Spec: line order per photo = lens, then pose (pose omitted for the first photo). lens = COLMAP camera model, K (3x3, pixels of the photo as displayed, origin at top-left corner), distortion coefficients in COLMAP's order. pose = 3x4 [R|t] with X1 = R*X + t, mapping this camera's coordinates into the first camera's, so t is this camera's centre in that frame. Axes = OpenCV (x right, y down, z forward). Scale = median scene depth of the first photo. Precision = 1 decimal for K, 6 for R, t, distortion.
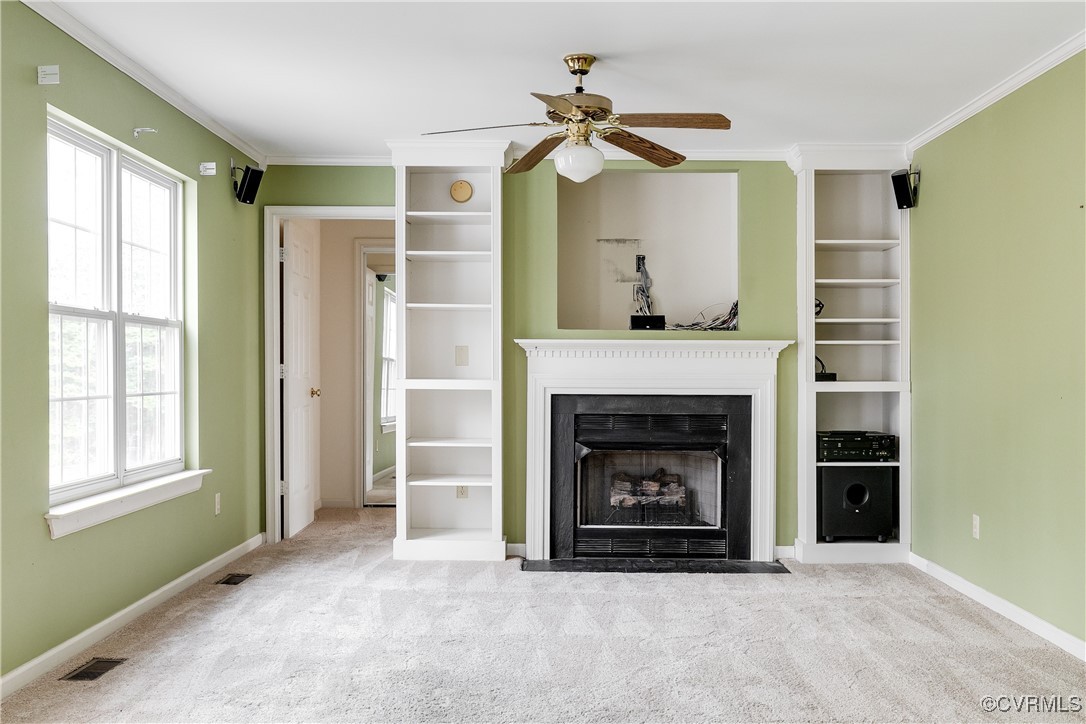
lens RADIAL K [[1045.7, 0, 548.6], [0, 1045.7, 367.5], [0, 0, 1]] dist [0.014788, 0.000000]
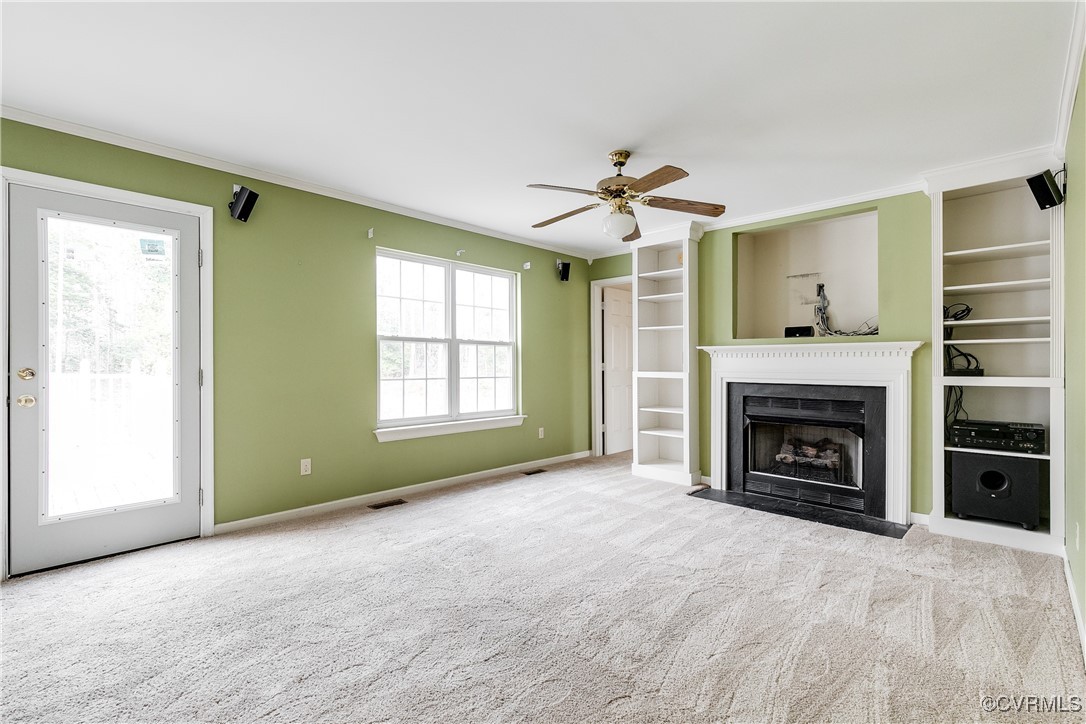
lens RADIAL K [[489.3, 0, 545.4], [0, 489.3, 363.8], [0, 0, 1]] dist [0.000972, 0.000327]
pose [[0.724013, -0.002689, -0.689781, 0.303876], [0.001146, 0.999996, -0.002696, 0.000595], [0.689785, 0.001161, 0.724013, 0.303782]]
